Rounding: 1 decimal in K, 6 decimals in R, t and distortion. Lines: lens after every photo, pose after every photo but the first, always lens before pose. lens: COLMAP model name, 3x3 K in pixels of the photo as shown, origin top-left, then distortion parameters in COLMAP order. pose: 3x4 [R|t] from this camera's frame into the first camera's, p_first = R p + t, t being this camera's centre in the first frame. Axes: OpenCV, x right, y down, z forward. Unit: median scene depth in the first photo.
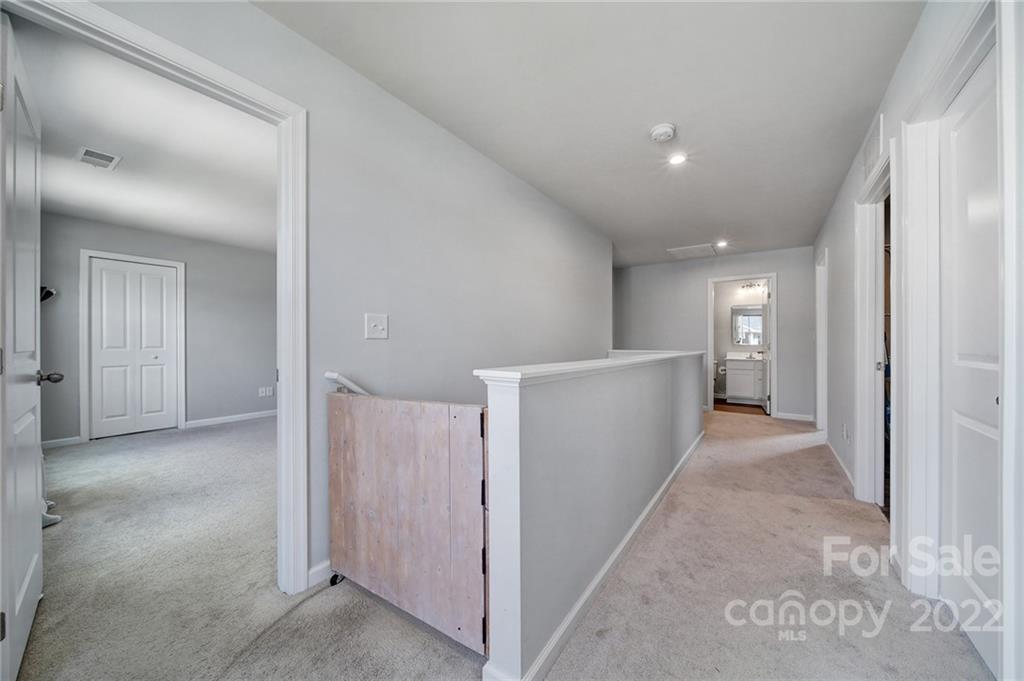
lens RADIAL K [[362.9, 0, 516.3], [0, 362.9, 341.0], [0, 0, 1]] dist [-0.002657, -0.000940]
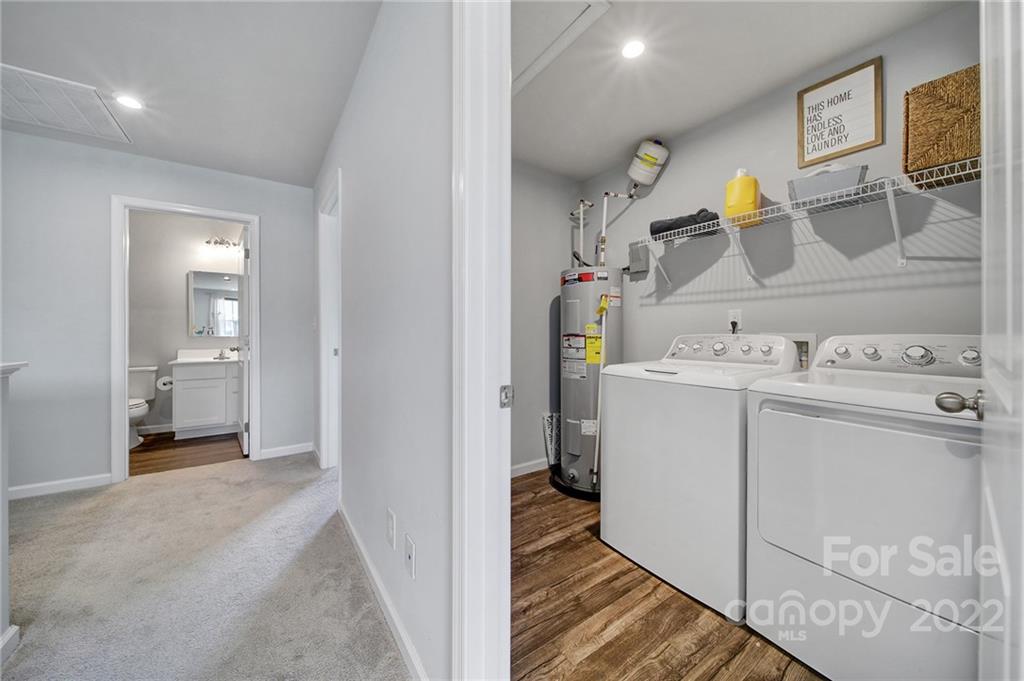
lens RADIAL K [[362.9, 0, 509.7], [0, 362.9, 333.2], [0, 0, 1]] dist [-0.002657, -0.000940]
pose [[0.353183, -0.002928, 0.935550, 0.267842], [-0.000490, 0.999994, 0.003315, 0.001429], [-0.935554, -0.001629, 0.353180, 0.352455]]
